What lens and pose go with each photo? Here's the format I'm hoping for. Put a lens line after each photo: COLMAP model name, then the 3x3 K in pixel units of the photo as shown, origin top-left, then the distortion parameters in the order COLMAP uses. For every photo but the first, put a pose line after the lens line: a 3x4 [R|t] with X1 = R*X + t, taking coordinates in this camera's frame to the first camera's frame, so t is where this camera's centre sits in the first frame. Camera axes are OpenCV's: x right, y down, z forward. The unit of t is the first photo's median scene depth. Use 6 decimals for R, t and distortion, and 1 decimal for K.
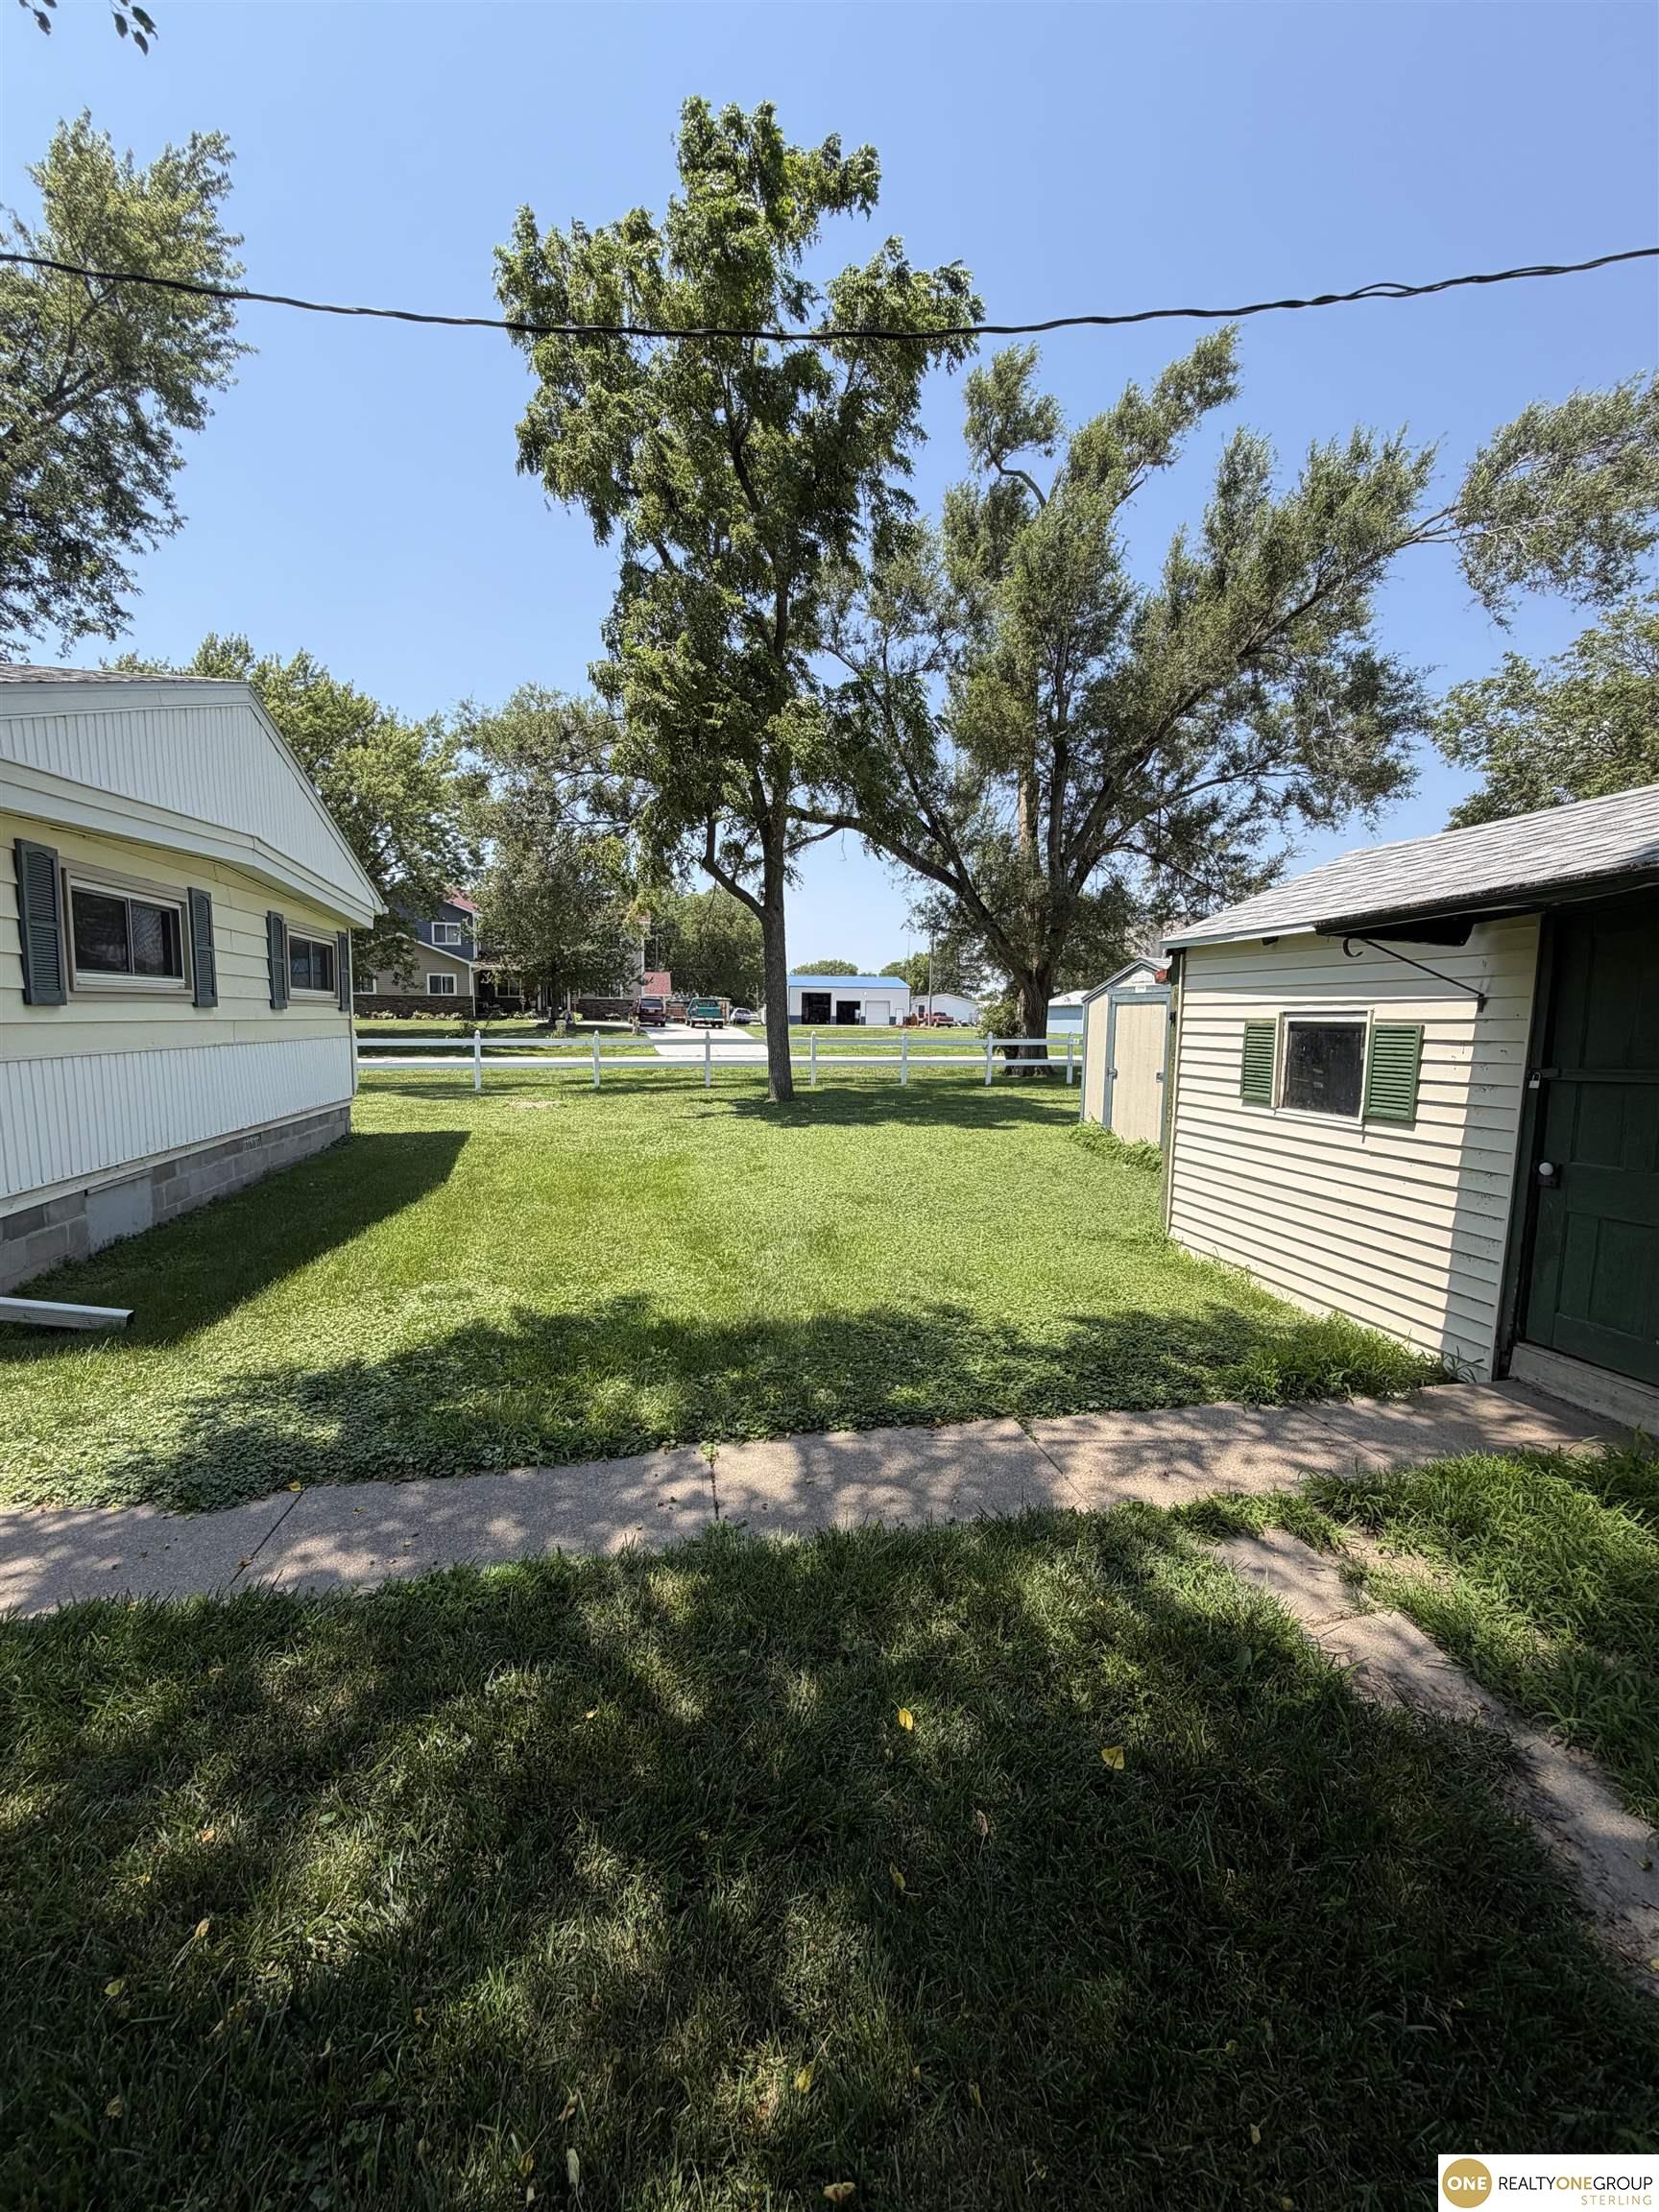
lens RADIAL K [[879.7, 0, 824.5], [0, 879.7, 1103.6], [0, 0, 1]] dist [0.002792, 0.000271]
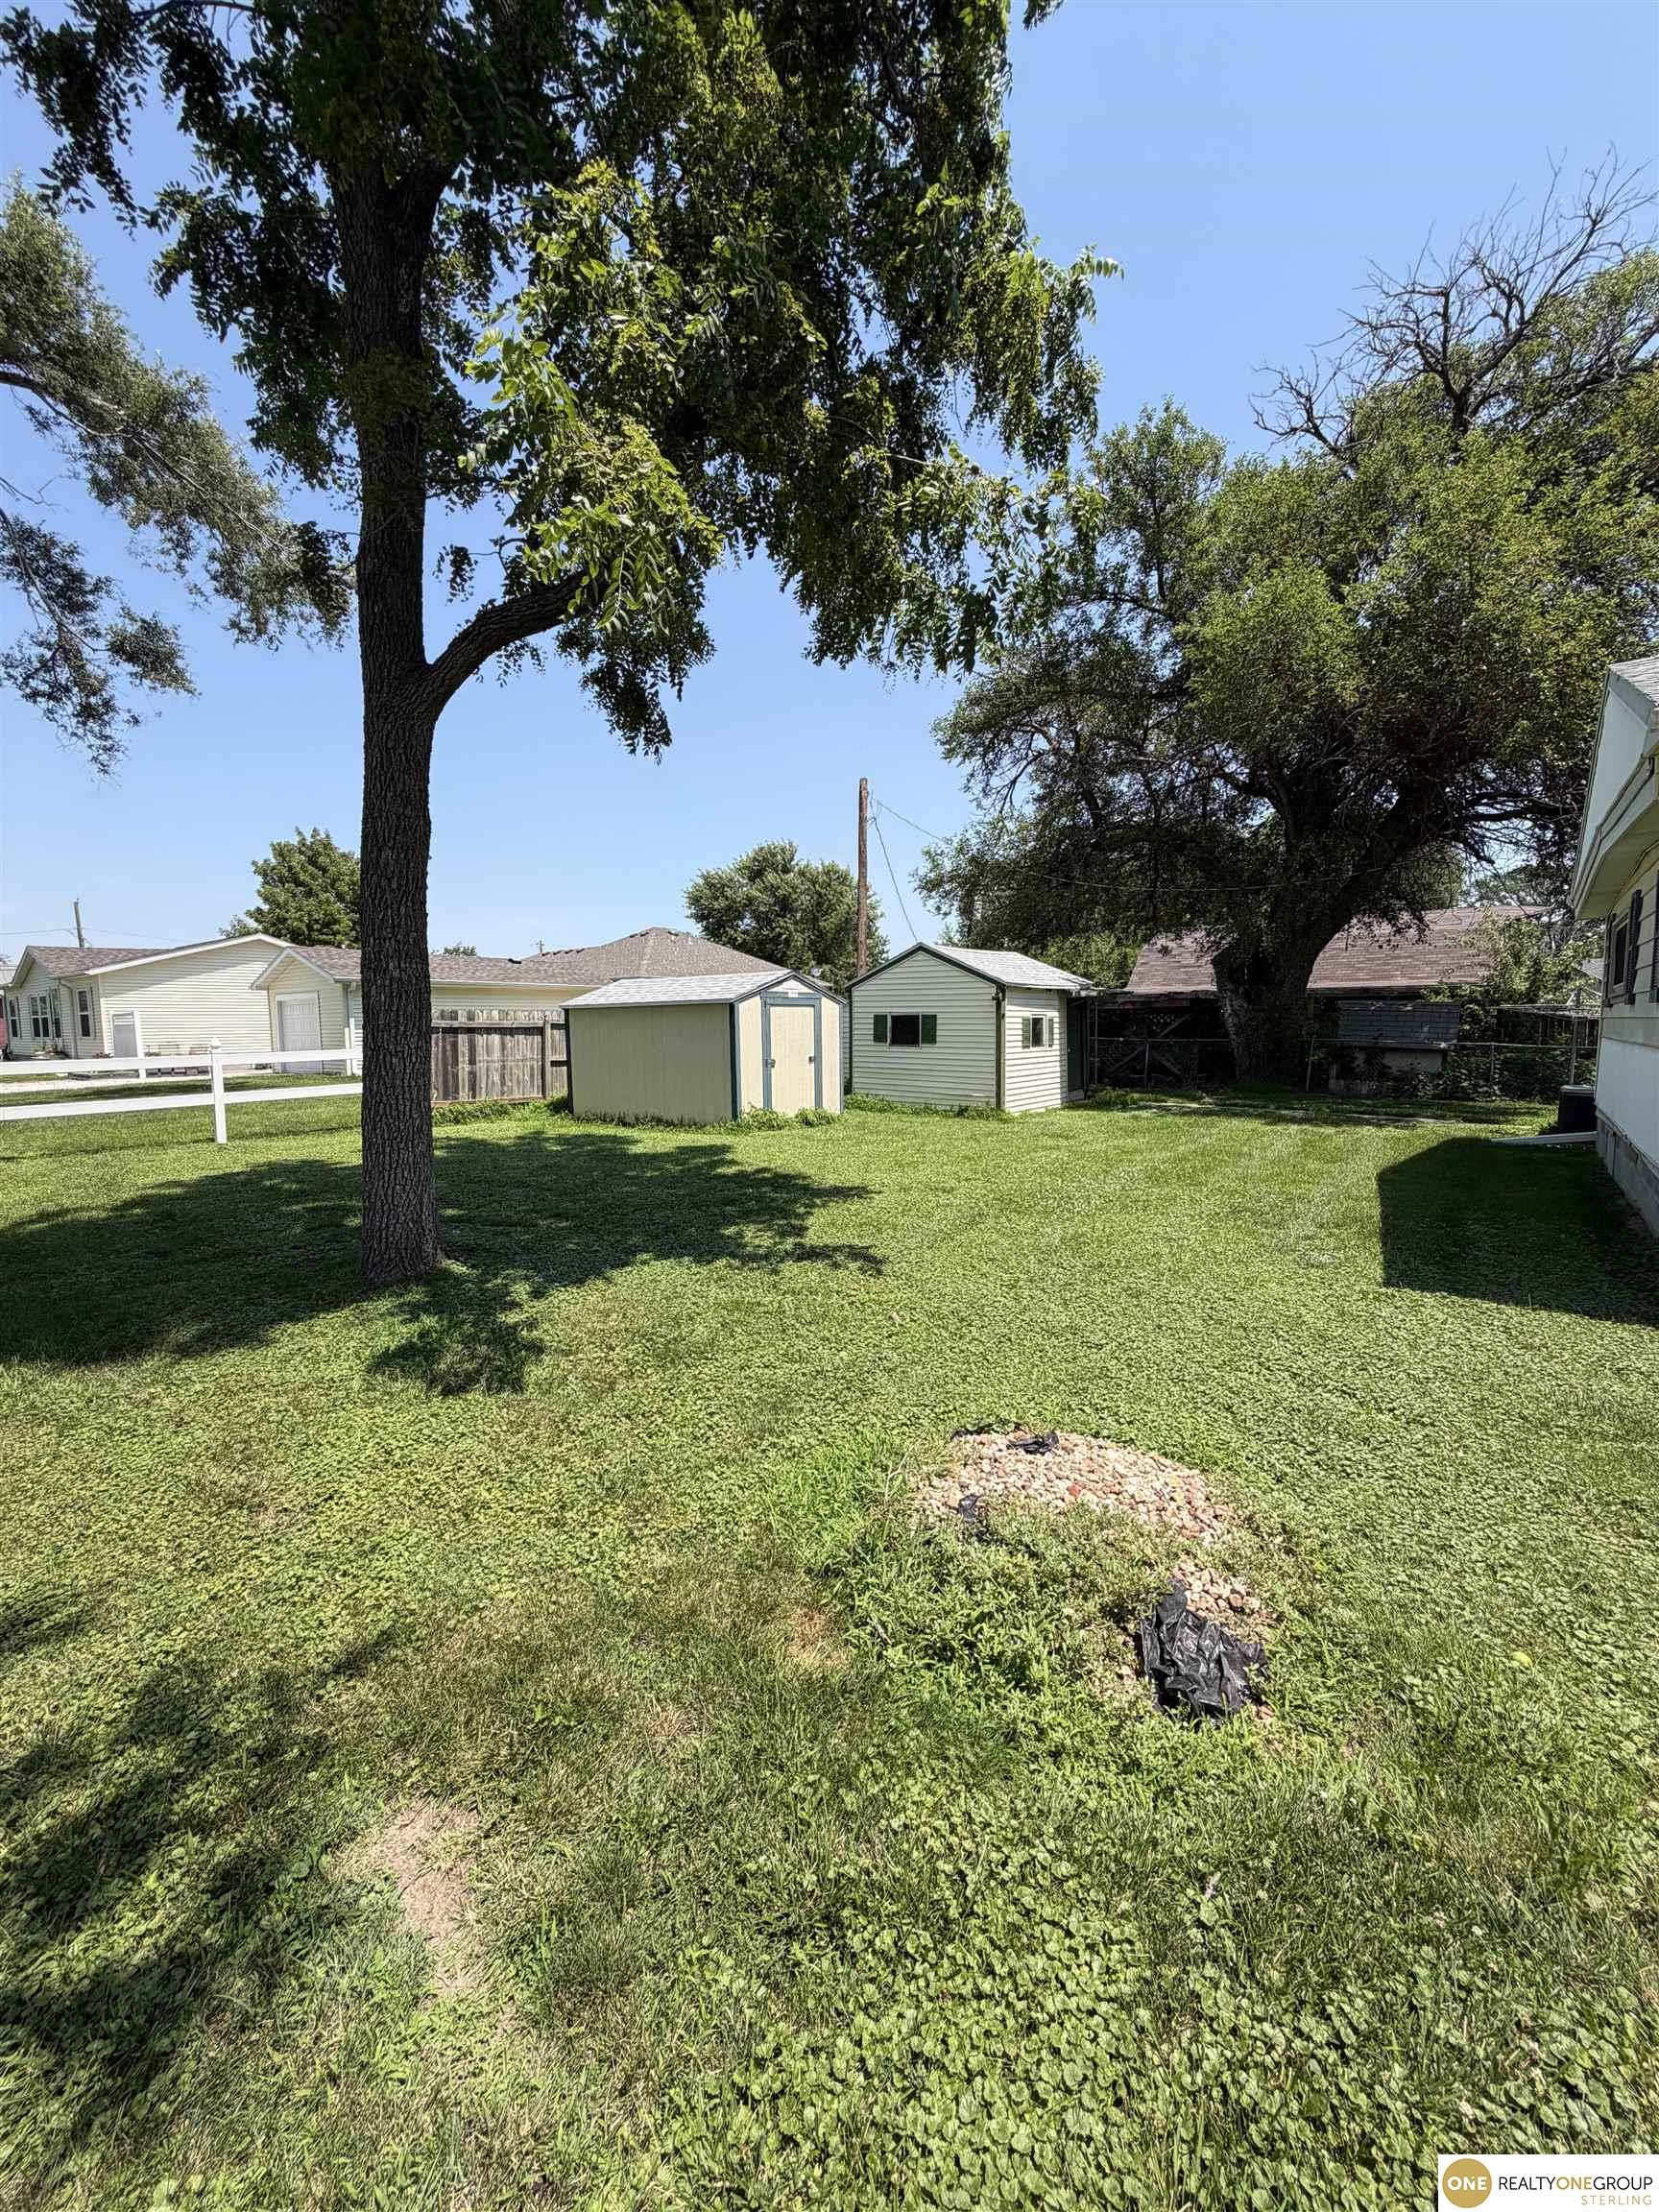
lens RADIAL K [[879.7, 0, 828.9], [0, 879.7, 1098.3], [0, 0, 1]] dist [0.002792, 0.000271]
pose [[-0.645898, -0.062292, 0.760878, -0.626640], [0.079031, 0.985855, 0.147799, -0.155359], [-0.759322, 0.155596, -0.631839, 1.683087]]
